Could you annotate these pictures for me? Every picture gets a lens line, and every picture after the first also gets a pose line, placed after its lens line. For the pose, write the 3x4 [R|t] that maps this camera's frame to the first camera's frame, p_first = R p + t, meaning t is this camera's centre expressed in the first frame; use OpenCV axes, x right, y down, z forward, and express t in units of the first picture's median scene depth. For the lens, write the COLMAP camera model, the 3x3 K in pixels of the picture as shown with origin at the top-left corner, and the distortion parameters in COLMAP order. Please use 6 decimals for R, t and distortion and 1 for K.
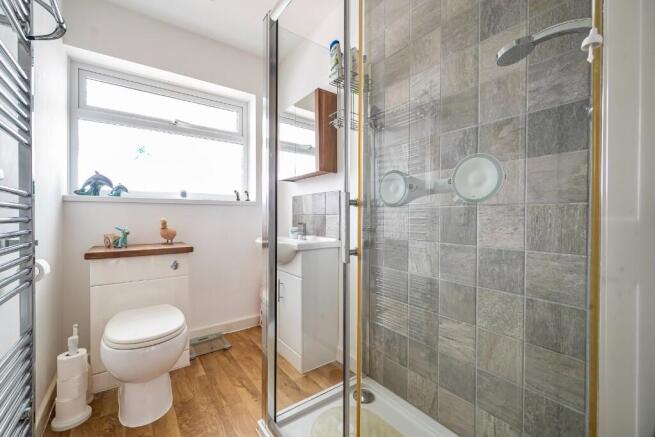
lens RADIAL K [[271.8, 0, 327.5], [0, 271.8, 218.5], [0, 0, 1]] dist [0.000421, 0.000014]
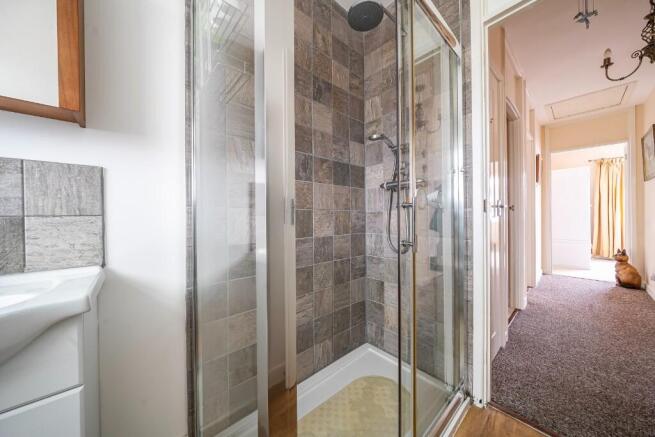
lens RADIAL K [[223.4, 0, 327.5], [0, 223.4, 218.5], [0, 0, 1]] dist [-0.000012, 0.000017]
pose [[-0.102155, -0.005990, 0.994750, -0.697926], [0.021630, 0.999732, 0.008241, -0.007649], [-0.994533, 0.022359, -0.101998, 1.102319]]
